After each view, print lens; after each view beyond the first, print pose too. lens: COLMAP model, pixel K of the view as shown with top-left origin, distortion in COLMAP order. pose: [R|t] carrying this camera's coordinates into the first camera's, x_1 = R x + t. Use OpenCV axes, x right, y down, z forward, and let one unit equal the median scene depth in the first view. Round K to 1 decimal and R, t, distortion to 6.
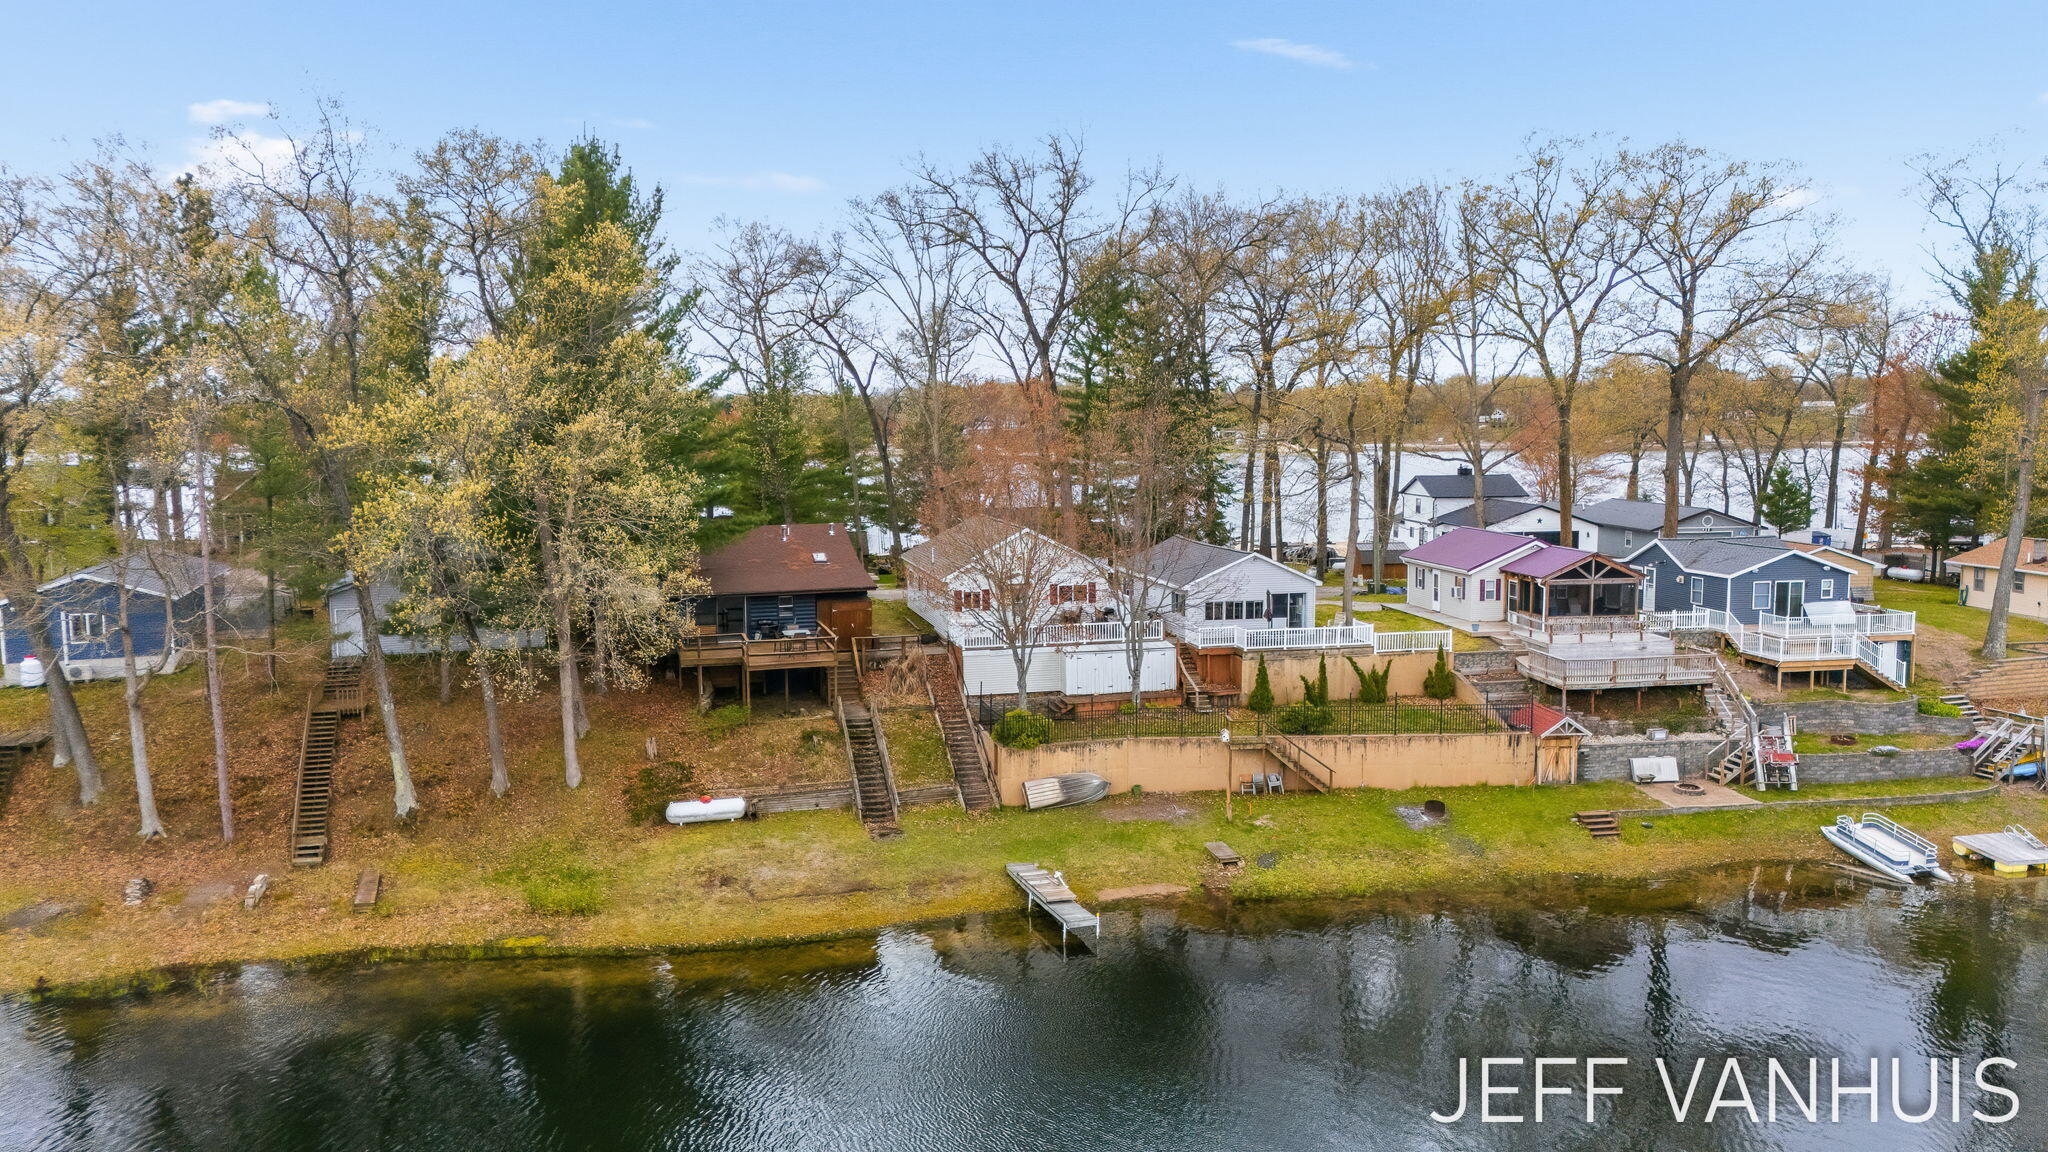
lens RADIAL K [[1497.4, 0, 1024.0], [0, 1497.4, 576.0], [0, 0, 1]] dist [0.073231, -0.065992]
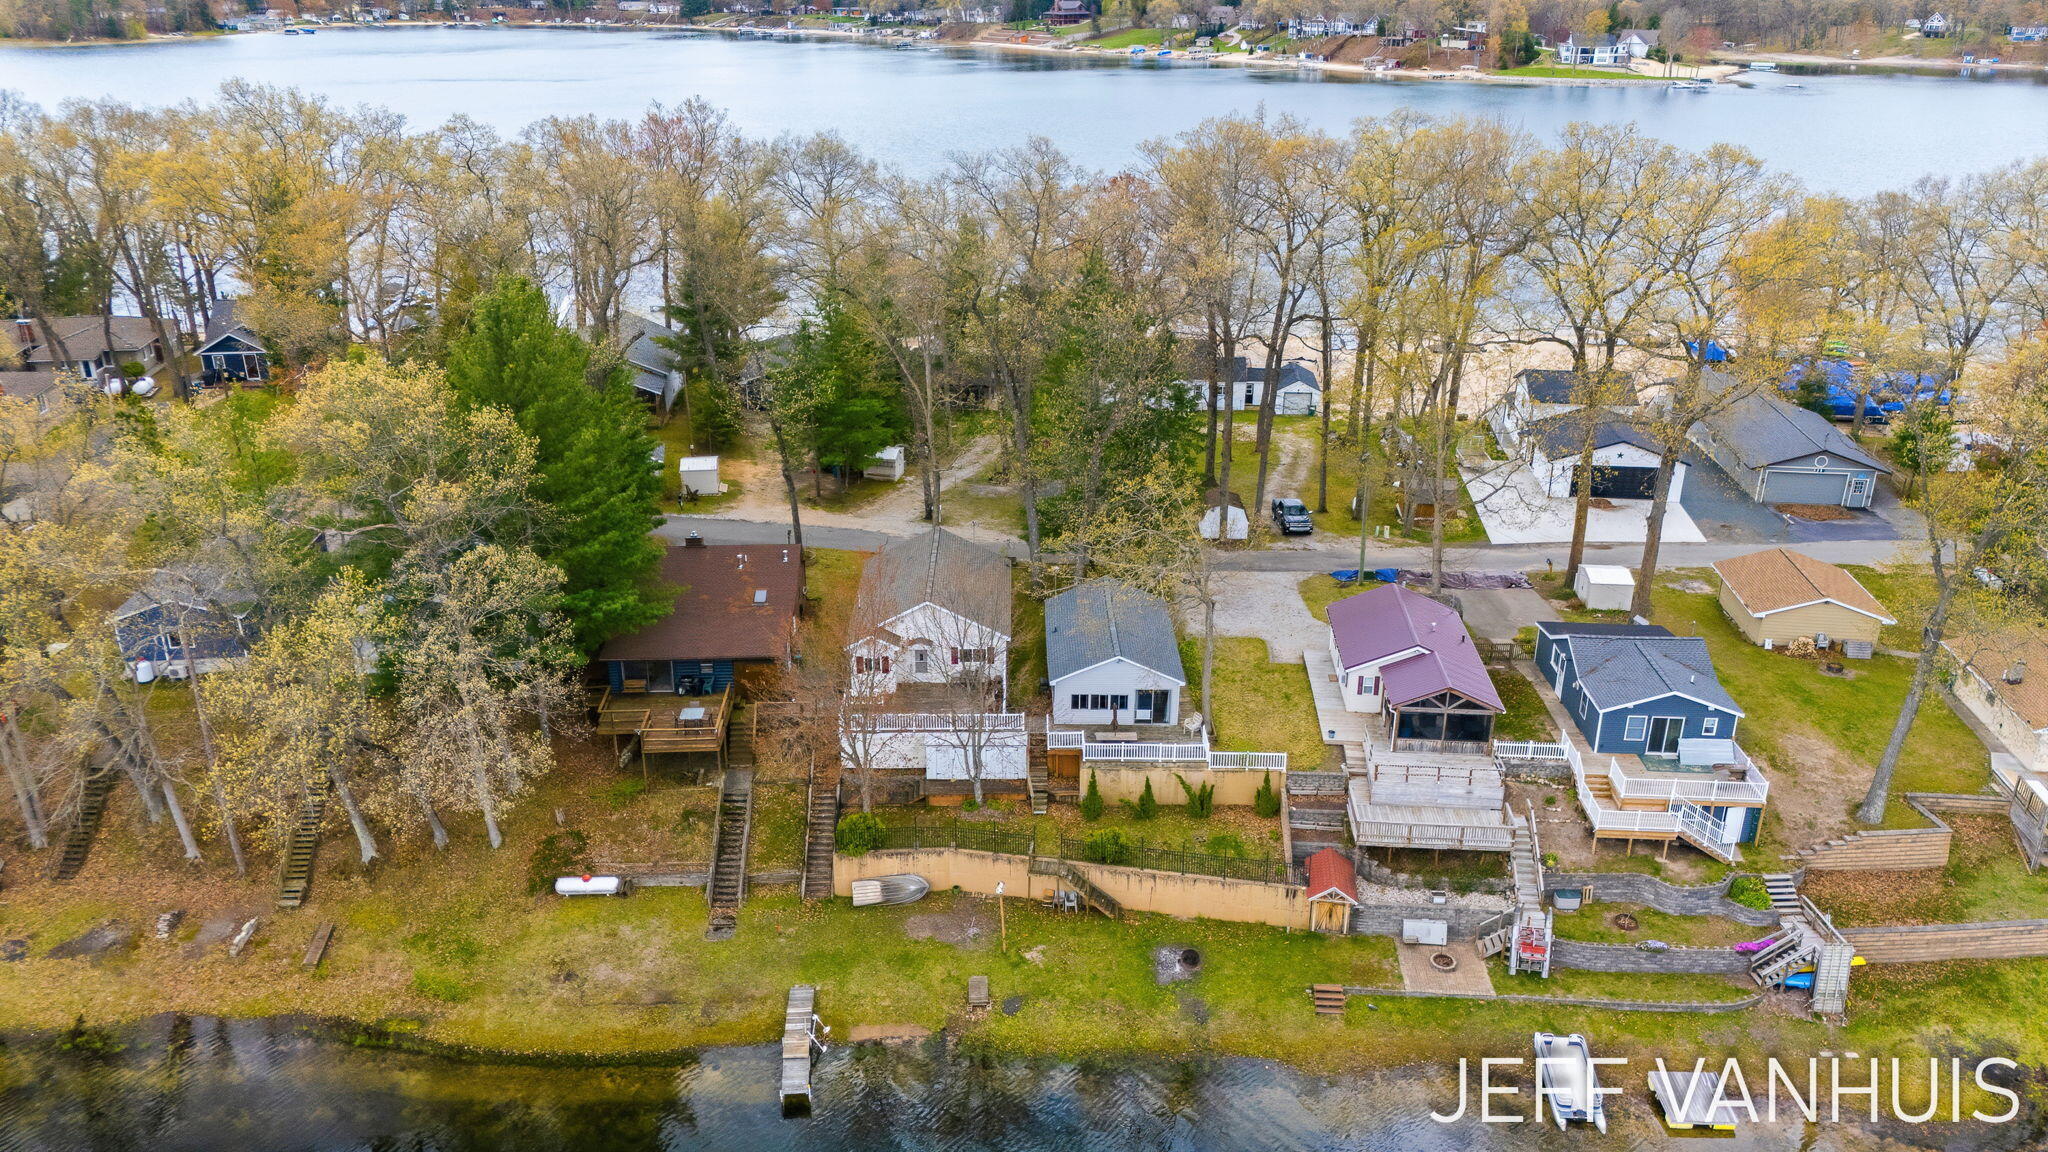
lens RADIAL K [[1497.4, 0, 1024.0], [0, 1497.4, 576.0], [0, 0, 1]] dist [0.073231, -0.065992]
pose [[0.972579, 0.099371, -0.210275, 0.342341], [-0.035895, 0.957427, 0.286435, -0.418432], [0.229786, -0.271032, 0.934741, -0.006581]]
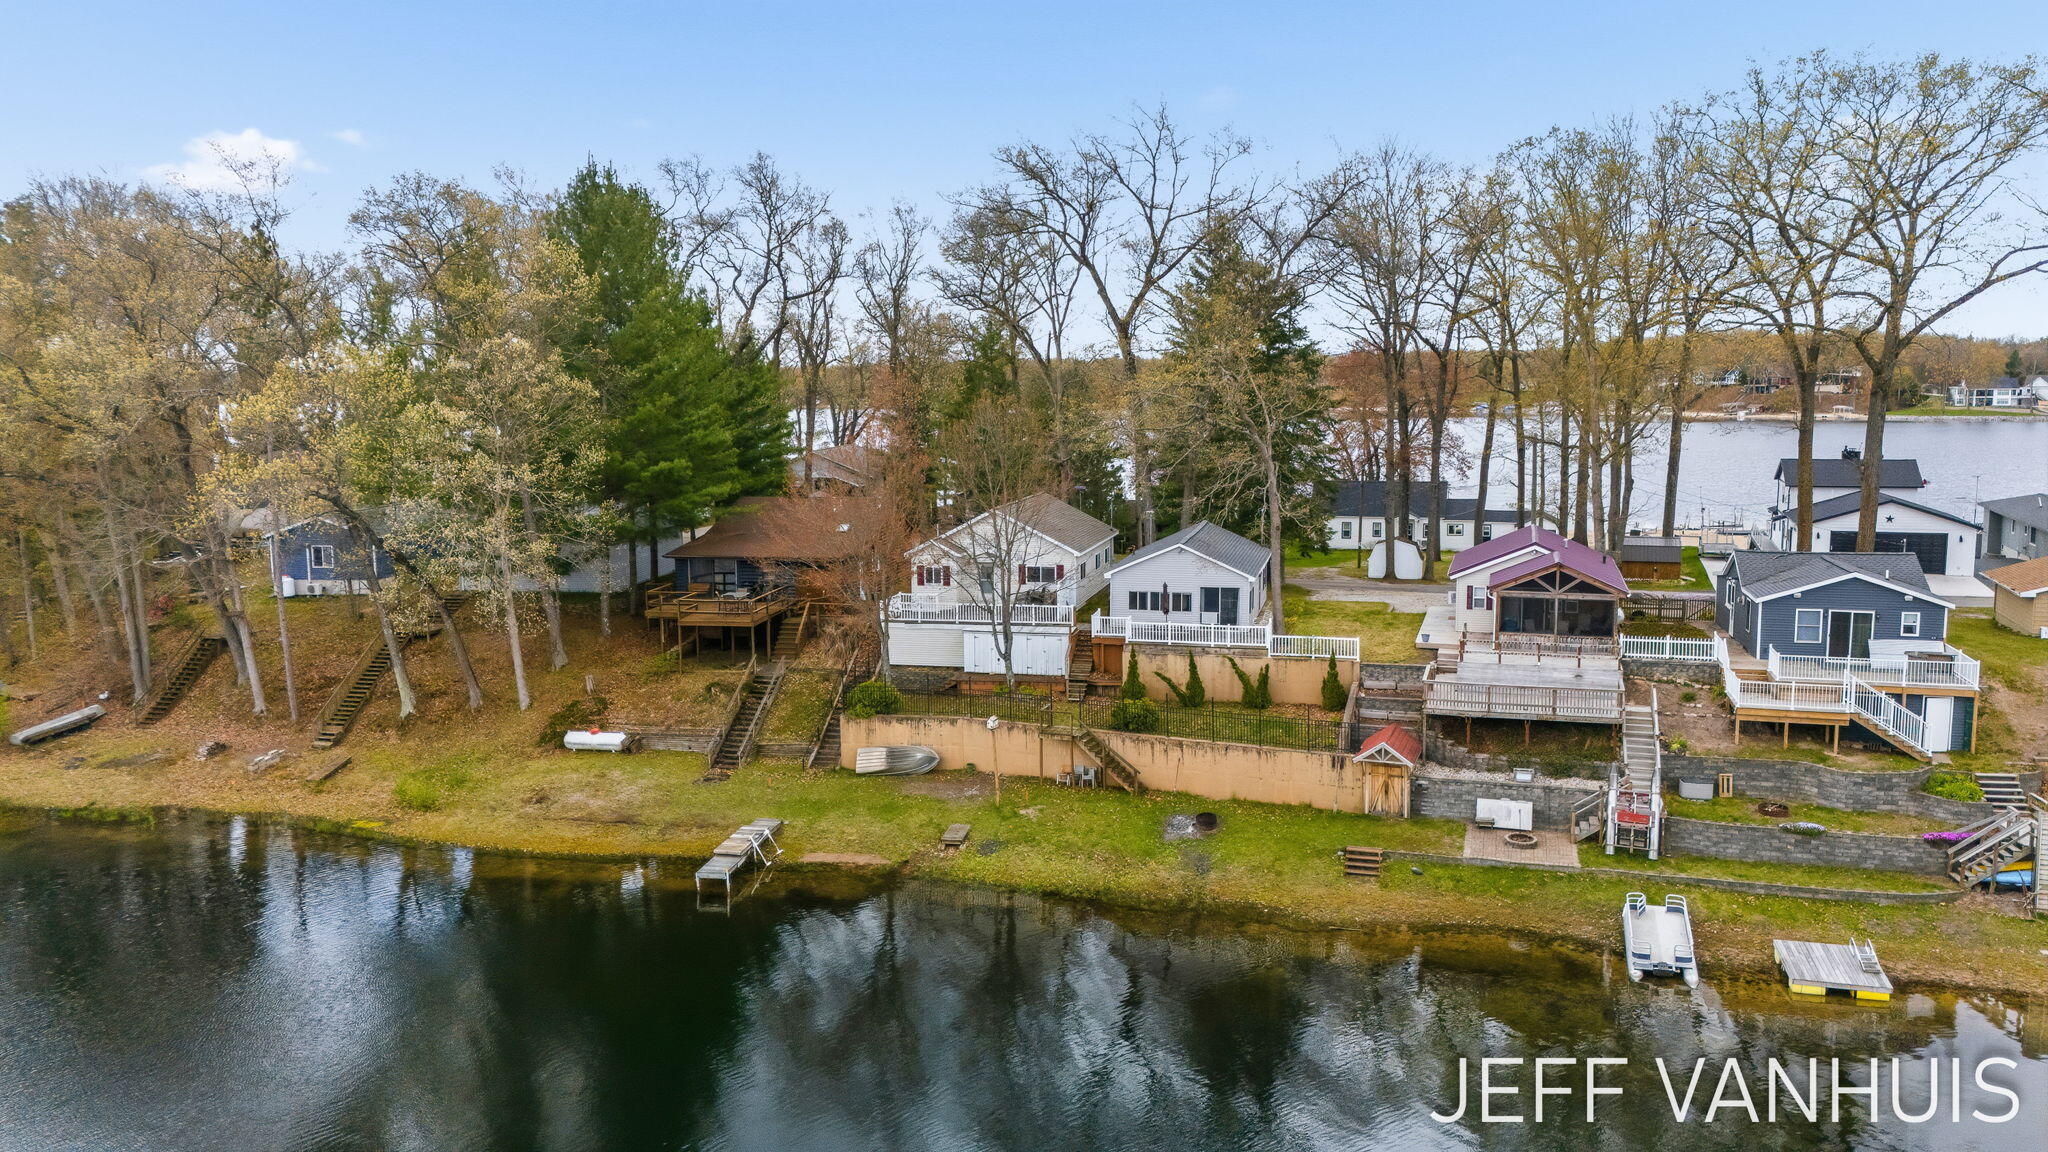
lens RADIAL K [[1493.0, 0, 1026.5], [0, 1493.0, 578.9], [0, 0, 1]] dist [0.089699, -0.090256]
pose [[0.889520, 0.060129, -0.452922, 0.562419], [-0.045662, 0.998039, 0.042819, -0.032943], [0.454609, -0.017408, 0.890521, 0.100652]]
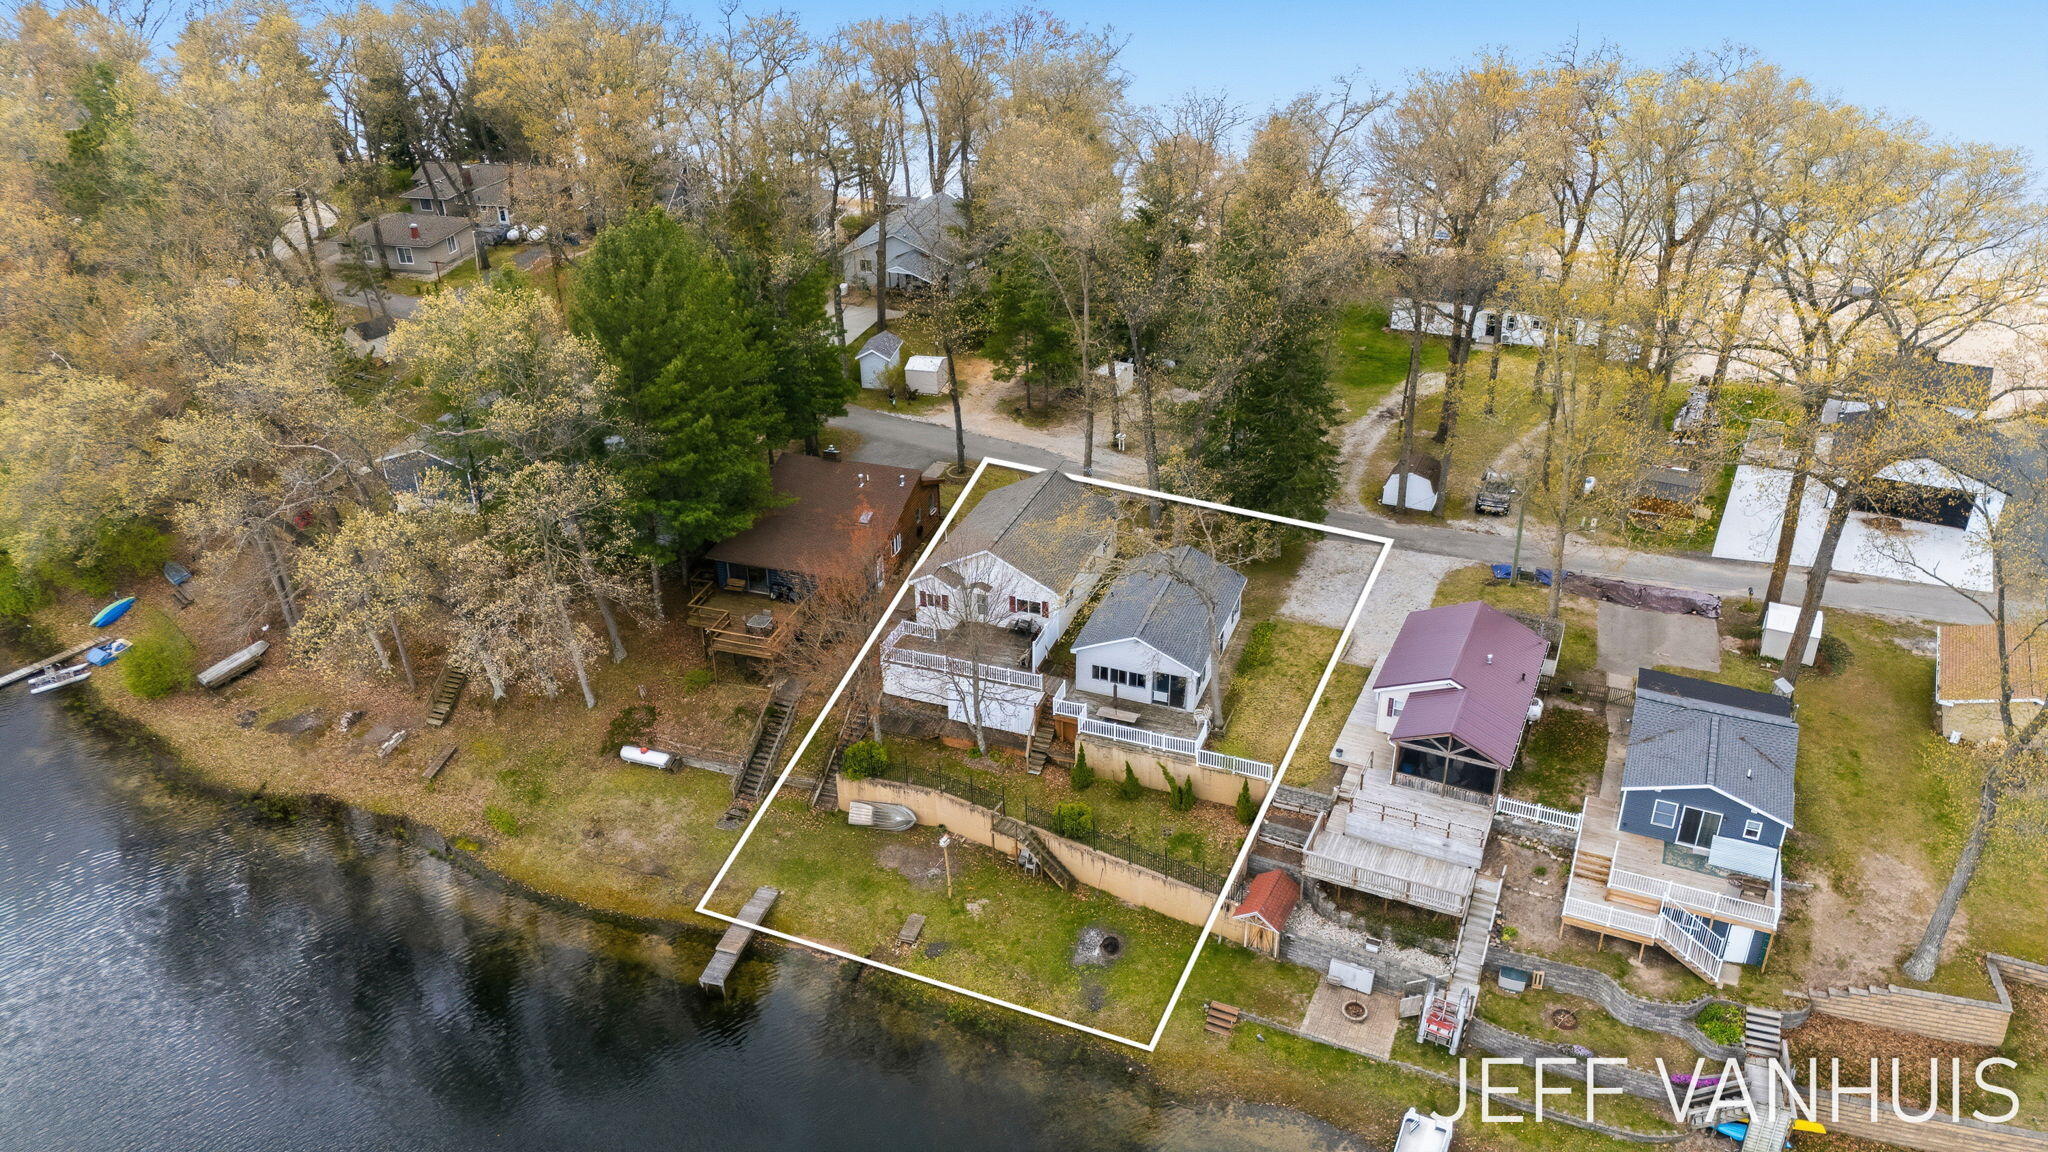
lens RADIAL K [[1497.4, 0, 1024.0], [0, 1497.4, 576.0], [0, 0, 1]] dist [0.073231, -0.065992]
pose [[0.825432, 0.269063, -0.496252, 0.681076], [-0.053416, 0.912383, 0.405838, -0.545845], [0.561968, -0.308484, 0.767483, 0.151710]]
